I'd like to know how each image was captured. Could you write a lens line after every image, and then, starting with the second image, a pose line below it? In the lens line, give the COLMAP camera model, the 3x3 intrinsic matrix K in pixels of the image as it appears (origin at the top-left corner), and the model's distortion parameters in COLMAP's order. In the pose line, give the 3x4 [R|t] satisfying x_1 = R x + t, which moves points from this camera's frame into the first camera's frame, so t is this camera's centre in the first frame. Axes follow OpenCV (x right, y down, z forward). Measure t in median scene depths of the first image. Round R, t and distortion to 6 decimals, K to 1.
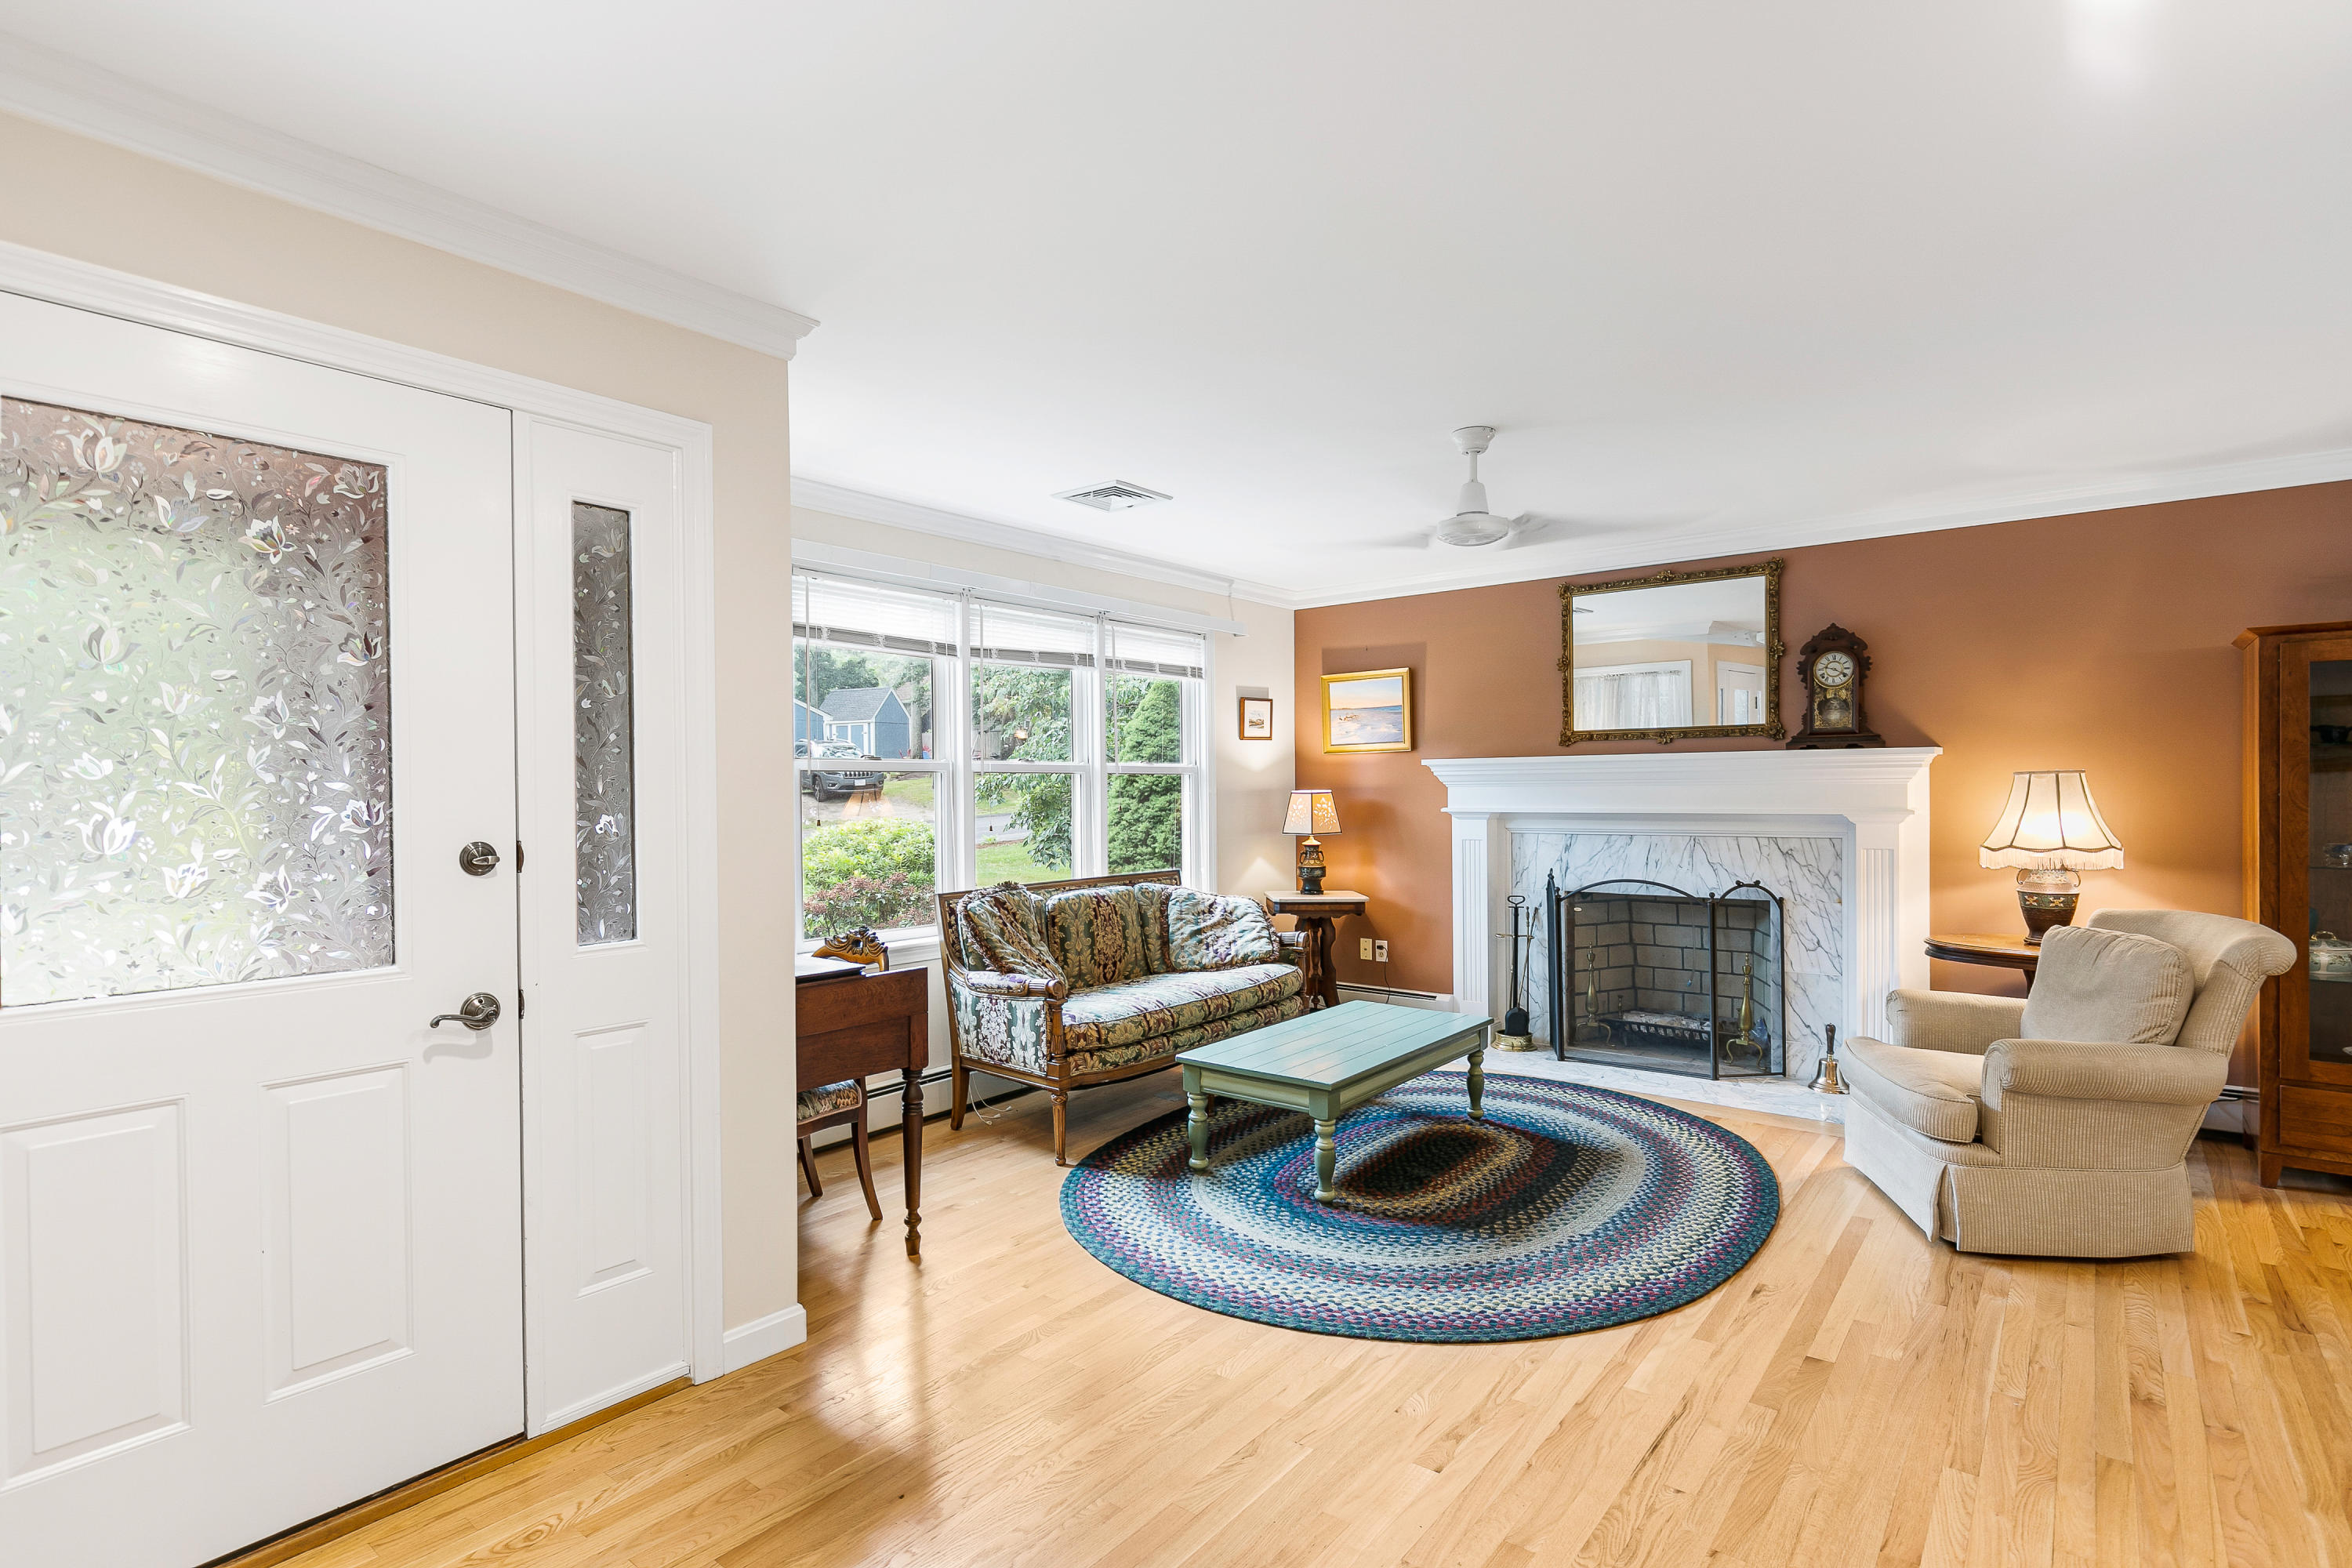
lens RADIAL K [[1145.8, 0, 1184.7], [0, 1145.8, 803.5], [0, 0, 1]] dist [0.002996, -0.000727]
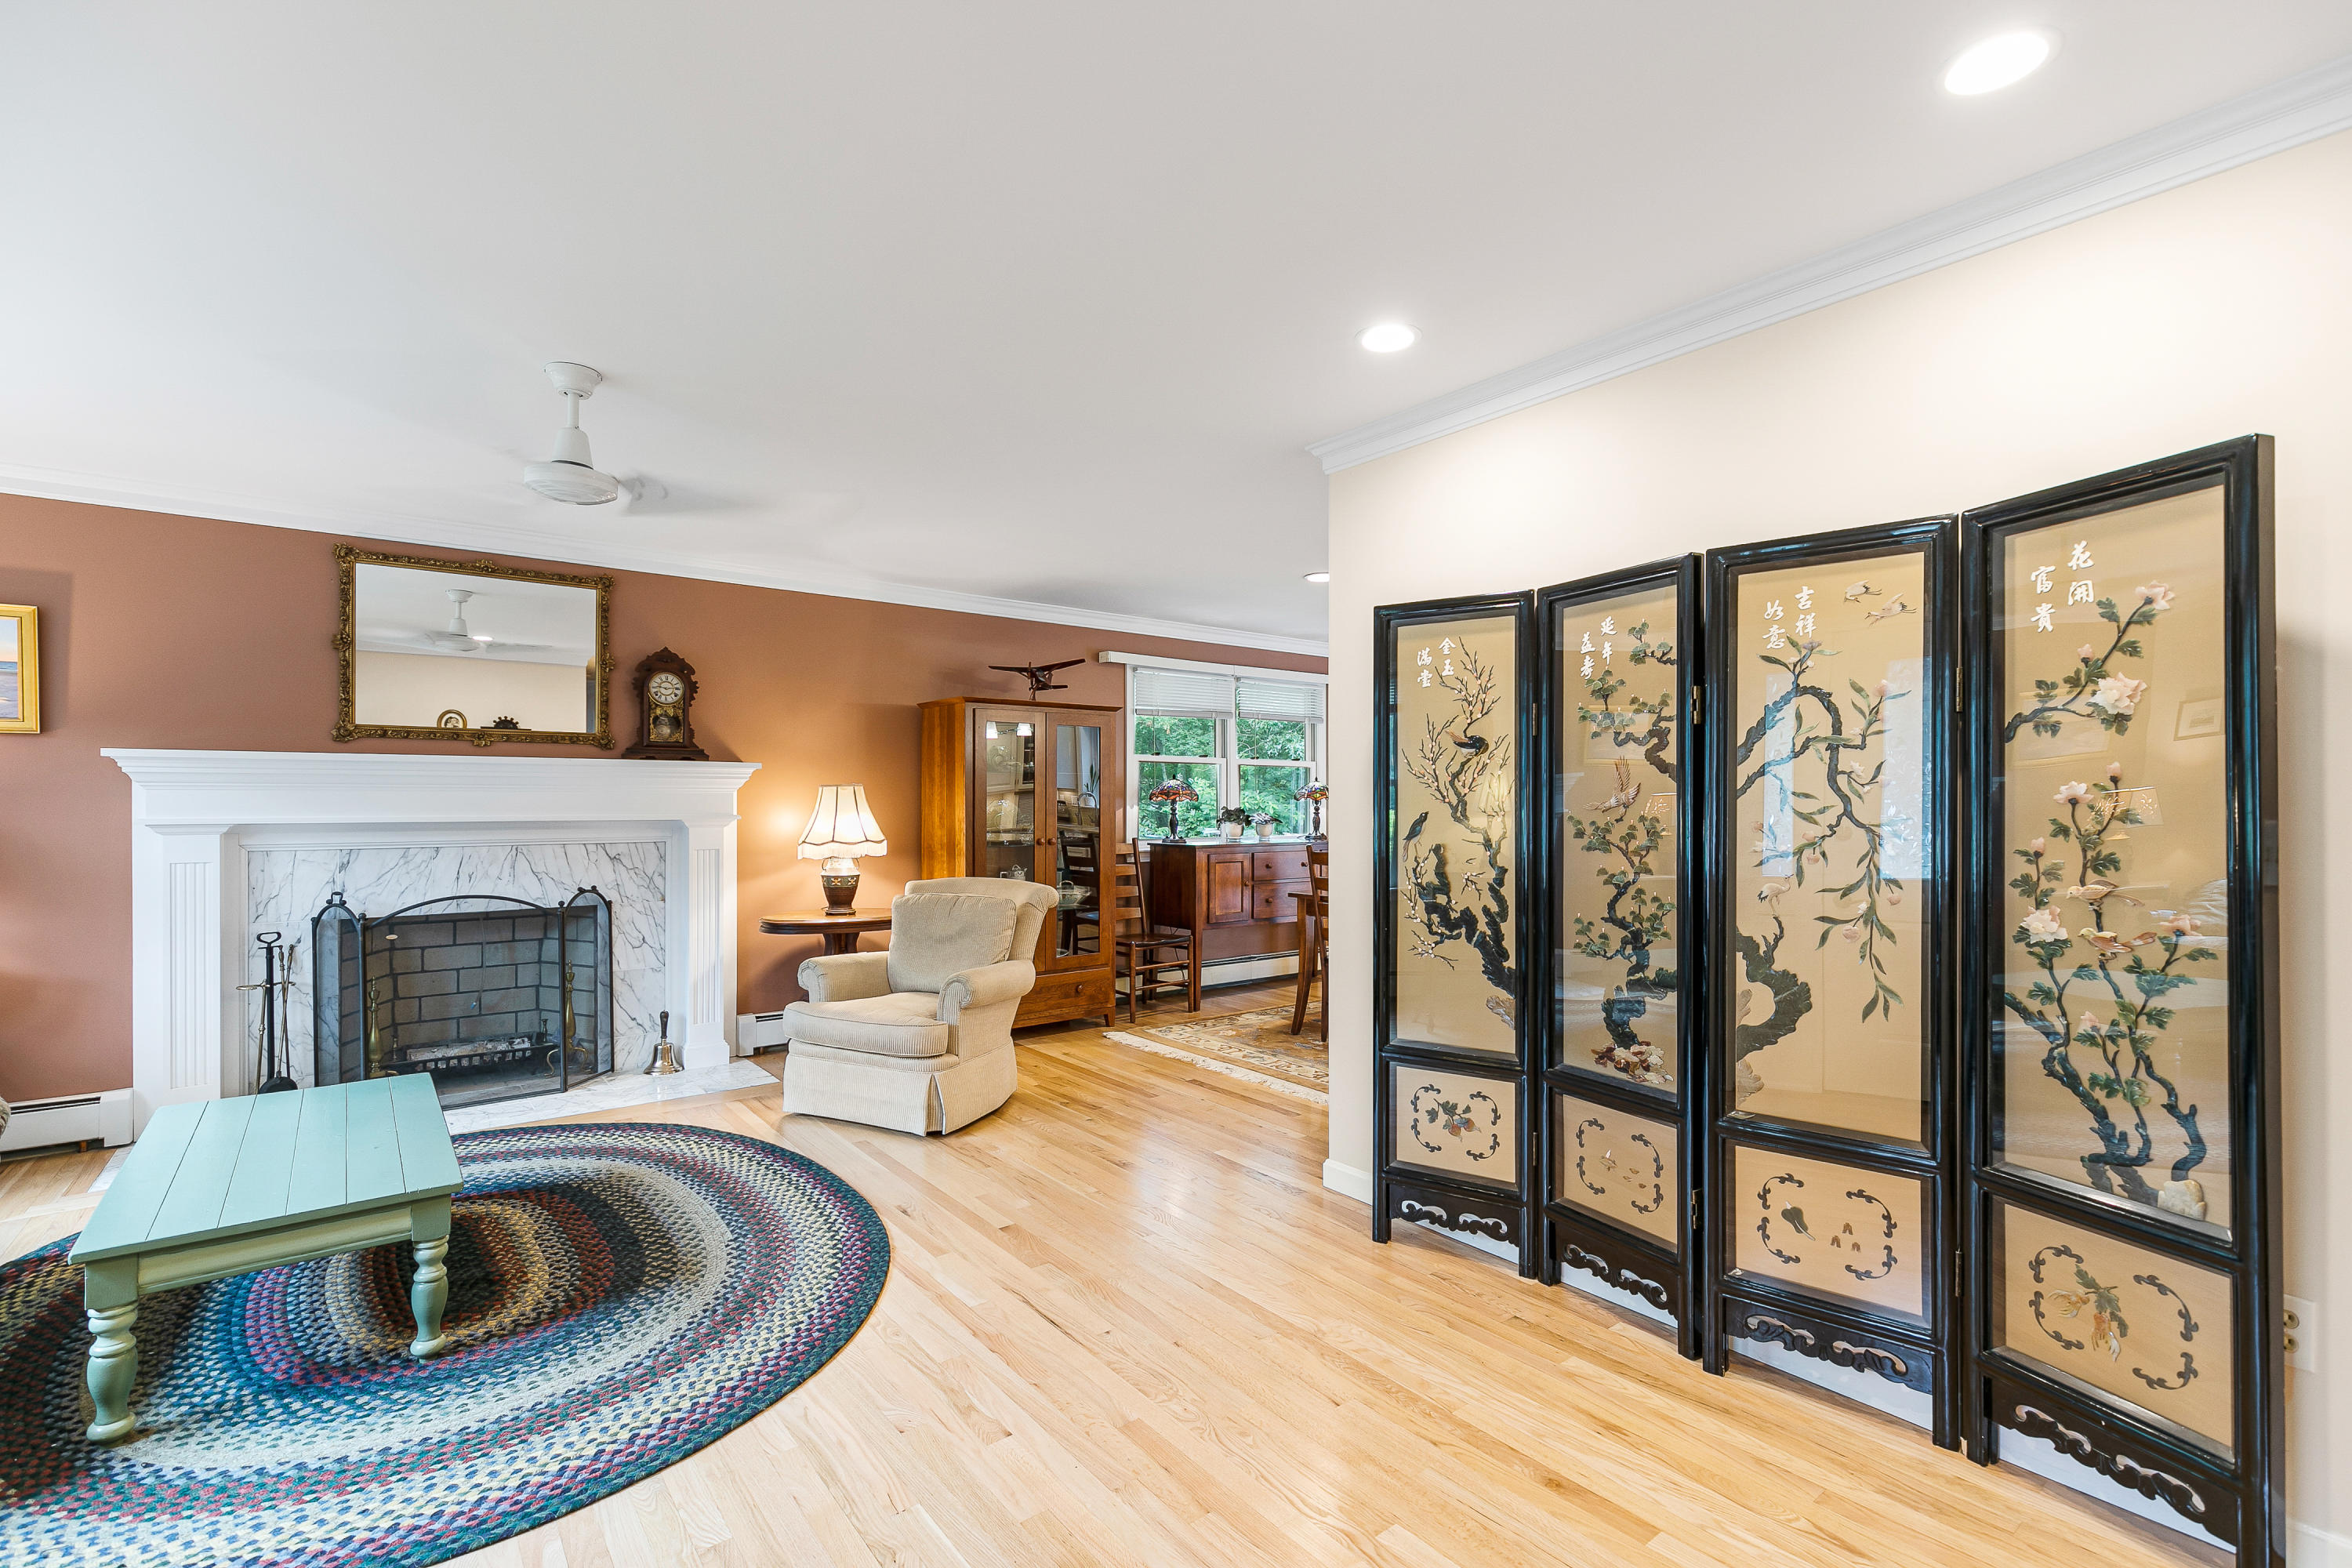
lens RADIAL K [[1055.0, 0, 1181.4], [0, 1055.0, 803.4], [0, 0, 1]] dist [0.010304, -0.001574]
pose [[0.232665, 0.008784, 0.972517, -0.299406], [0.011095, 0.999870, -0.011685, 0.010483], [-0.972494, 0.013509, 0.232537, 0.271563]]
